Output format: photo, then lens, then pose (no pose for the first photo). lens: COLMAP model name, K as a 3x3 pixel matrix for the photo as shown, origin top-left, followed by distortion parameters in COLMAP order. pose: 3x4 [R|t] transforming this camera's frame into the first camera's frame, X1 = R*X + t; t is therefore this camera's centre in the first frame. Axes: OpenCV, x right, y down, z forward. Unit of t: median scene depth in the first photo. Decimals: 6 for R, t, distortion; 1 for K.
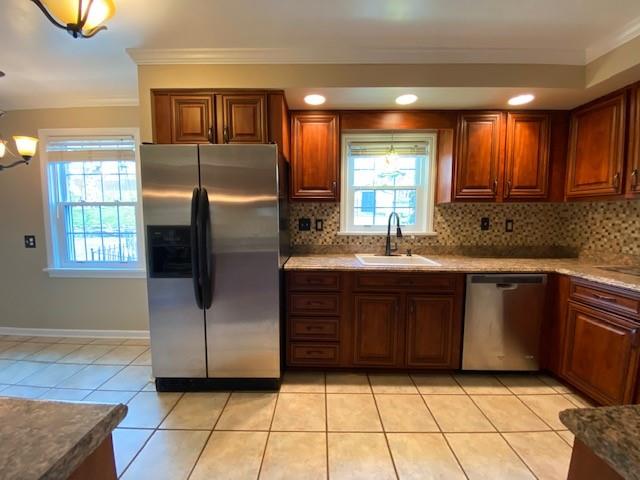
lens RADIAL K [[259.8, 0, 320.0], [0, 259.8, 240.0], [0, 0, 1]] dist [0.018982, -0.021570]
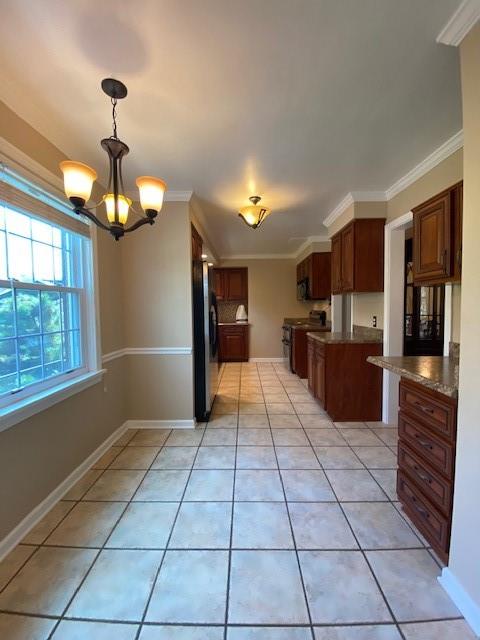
lens RADIAL K [[259.8, 0, 240.0], [0, 259.8, 320.0], [0, 0, 1]] dist [0.018982, -0.021570]
pose [[-0.002795, -0.052176, 0.998634, -2.272927], [0.092046, 0.994385, 0.052212, -0.073104], [-0.995751, 0.092066, 0.002023, 0.815989]]
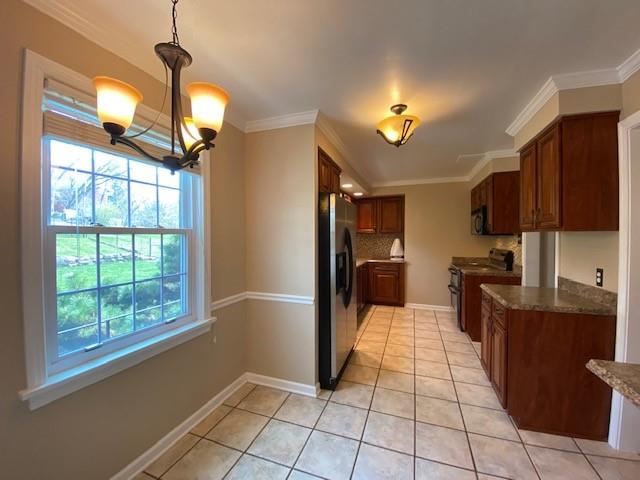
lens RADIAL K [[259.8, 0, 320.0], [0, 259.8, 240.0], [0, 0, 1]] dist [0.018982, -0.021570]
pose [[0.327491, -0.019930, 0.944644, -1.919119], [0.077037, 0.997012, -0.005673, -0.128601], [-0.941708, 0.074630, 0.328048, 0.653376]]
